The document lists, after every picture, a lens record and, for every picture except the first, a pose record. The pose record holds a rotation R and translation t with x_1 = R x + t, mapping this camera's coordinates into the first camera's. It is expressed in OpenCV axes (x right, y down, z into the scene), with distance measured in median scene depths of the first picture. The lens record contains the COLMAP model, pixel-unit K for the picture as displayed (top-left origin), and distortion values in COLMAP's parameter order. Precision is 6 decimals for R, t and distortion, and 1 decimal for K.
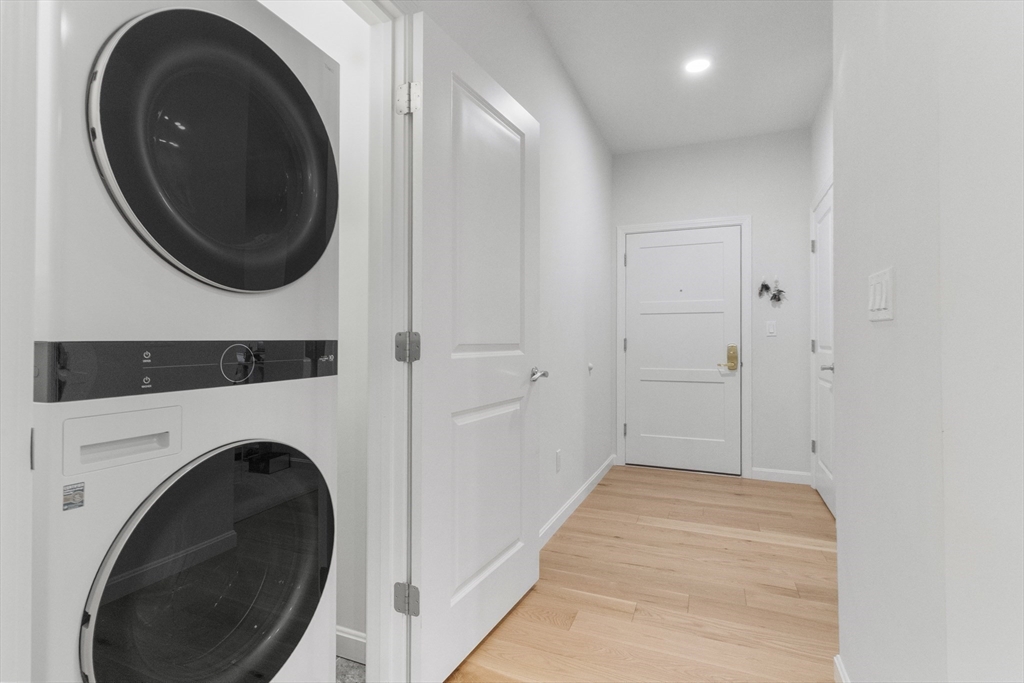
lens RADIAL K [[495.0, 0, 505.9], [0, 495.0, 335.0], [0, 0, 1]] dist [0.002824, 0.001580]
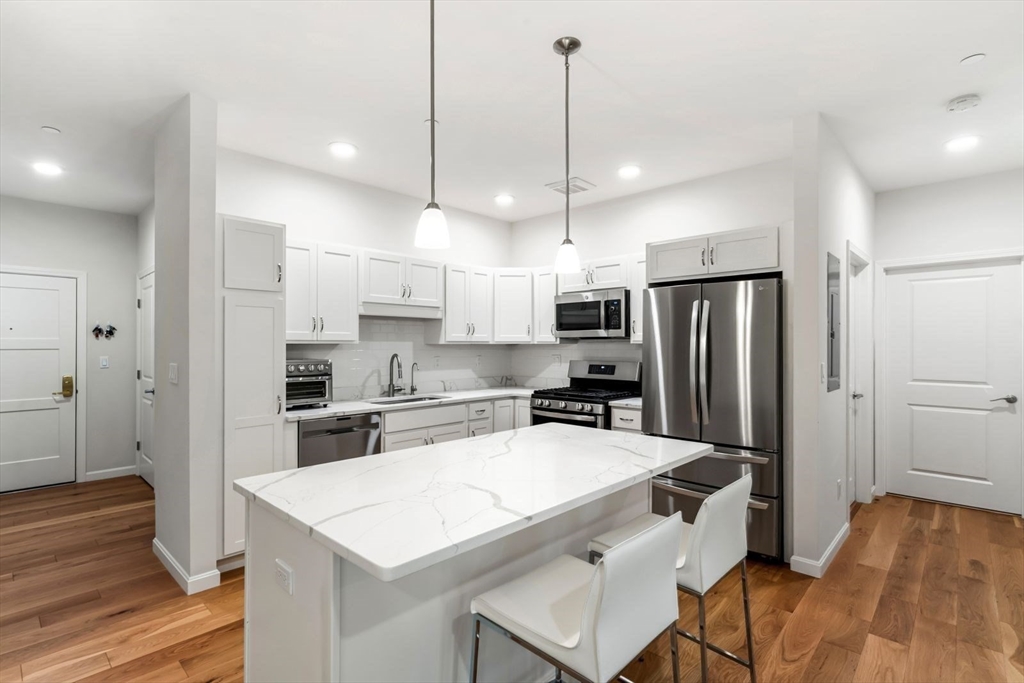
lens RADIAL K [[490.1, 0, 509.7], [0, 490.1, 343.7], [0, 0, 1]] dist [0.006300, -0.002065]
pose [[0.350030, -0.000385, 0.936738, -0.324463], [-0.012429, 0.999910, 0.005055, -0.087836], [-0.936656, -0.013412, 0.349994, -0.482840]]
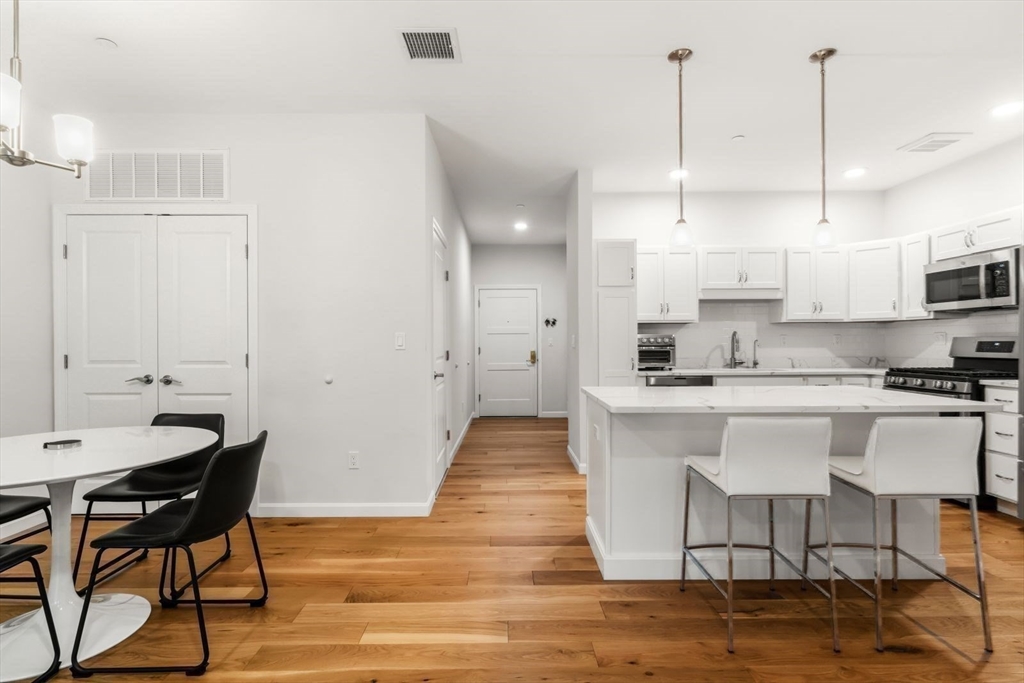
lens RADIAL K [[490.1, 0, 512.9], [0, 490.1, 339.7], [0, 0, 1]] dist [0.006300, -0.002065]
pose [[0.914755, -0.007182, 0.403945, -0.440604], [0.003360, 0.999943, 0.010172, -0.046713], [-0.403995, -0.007948, 0.914727, -0.818249]]
